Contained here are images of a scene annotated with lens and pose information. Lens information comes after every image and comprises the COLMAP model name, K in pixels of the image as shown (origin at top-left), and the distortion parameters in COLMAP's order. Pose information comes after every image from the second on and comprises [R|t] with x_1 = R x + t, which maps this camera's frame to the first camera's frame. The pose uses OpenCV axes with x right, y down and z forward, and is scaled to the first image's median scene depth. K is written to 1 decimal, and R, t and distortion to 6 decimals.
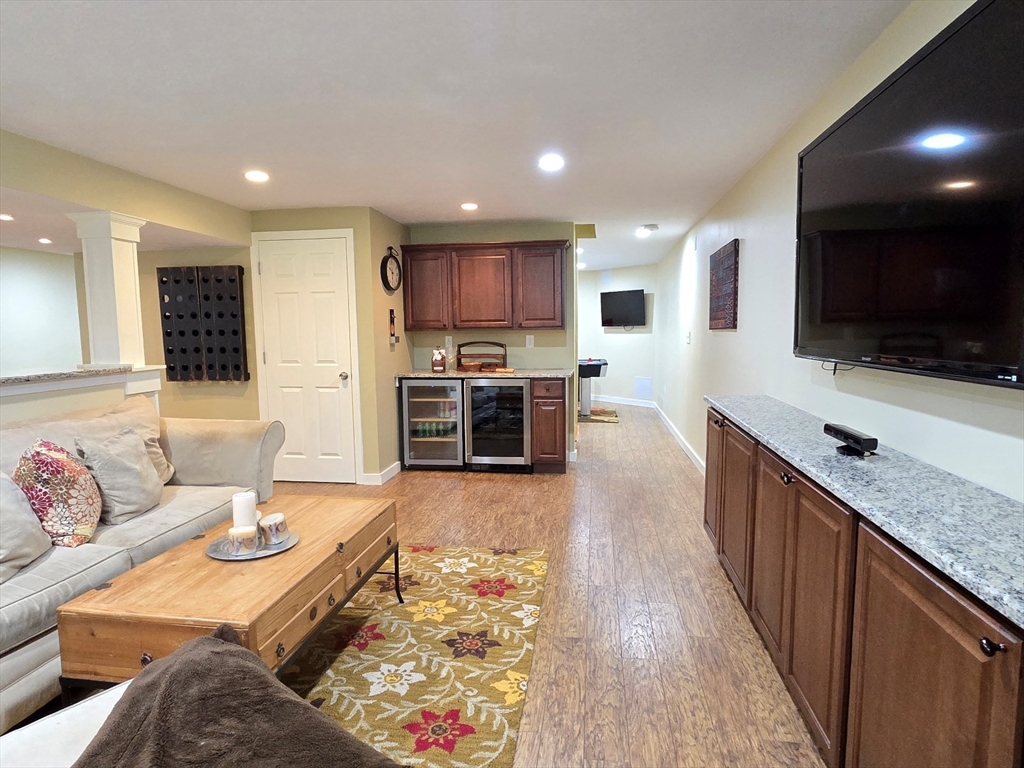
lens RADIAL K [[606.5, 0, 511.5], [0, 606.5, 387.5], [0, 0, 1]] dist [0.009619, -0.006780]
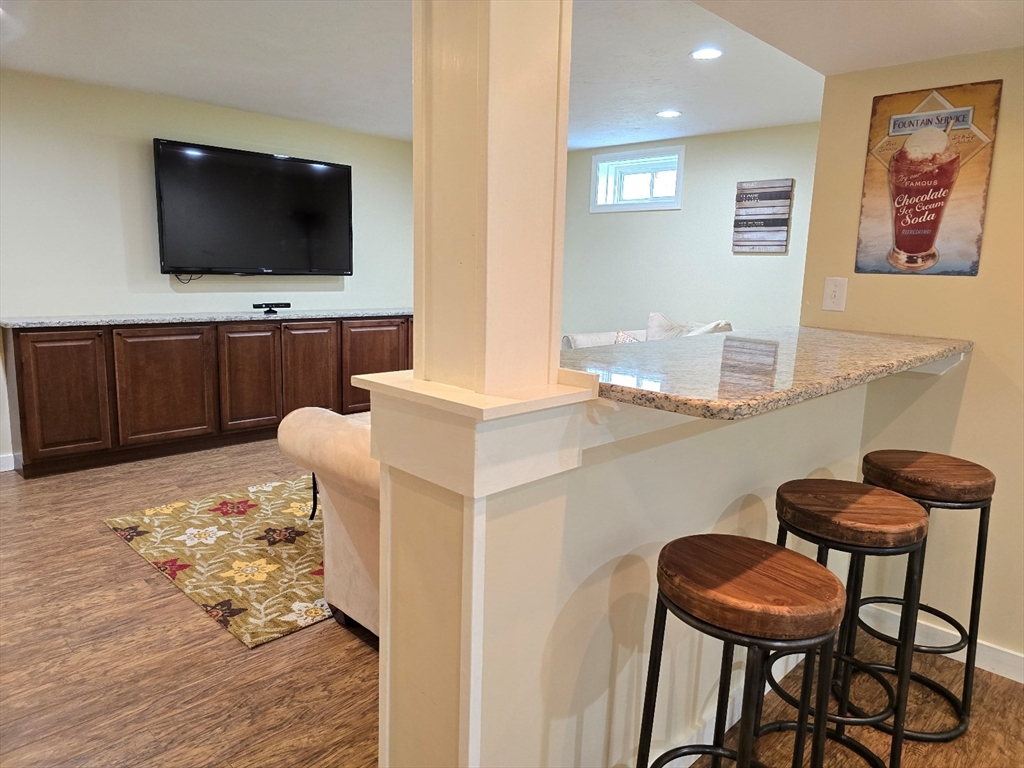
lens RADIAL K [[686.7, 0, 507.5], [0, 686.7, 379.0], [0, 0, 1]] dist [0.019381, -0.005640]
pose [[-0.800997, -0.111403, 0.588212, -1.165604], [0.039302, 0.970629, 0.237350, -0.158275], [-0.597377, 0.213234, -0.773093, 1.718837]]
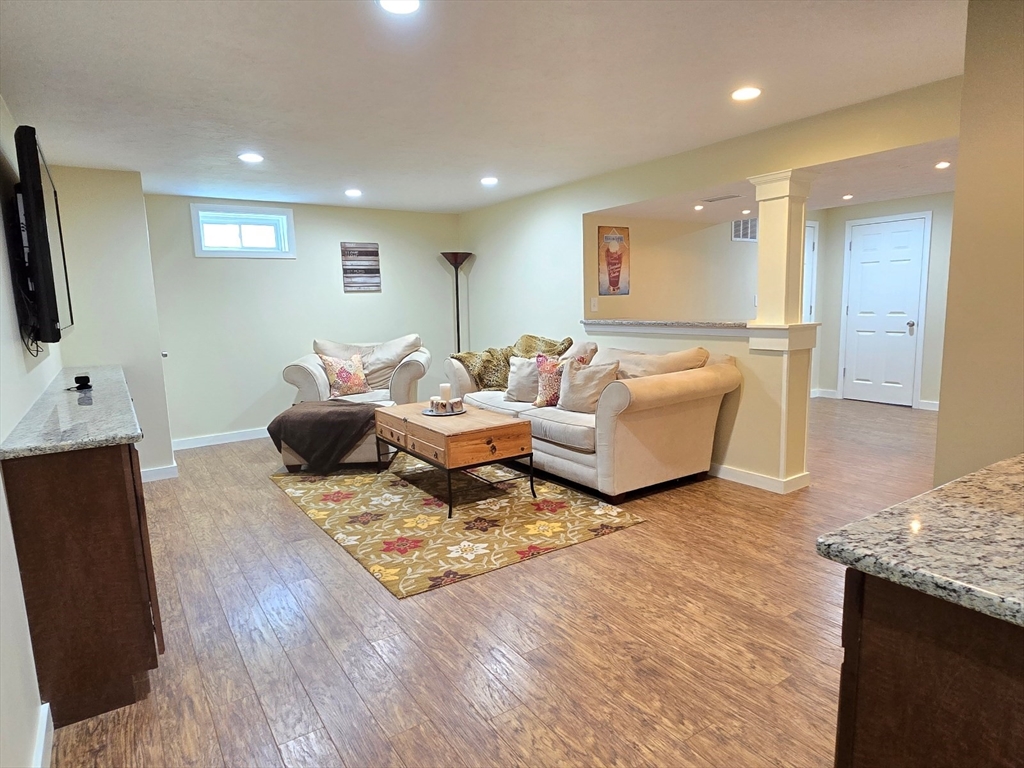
lens RADIAL K [[606.5, 0, 516.3], [0, 606.5, 387.6], [0, 0, 1]] dist [0.009619, -0.006780]
pose [[-0.743711, 0.126335, -0.656455, 0.522321], [-0.028538, 0.975085, 0.219988, -0.193851], [0.667891, 0.182341, -0.721576, 2.005190]]
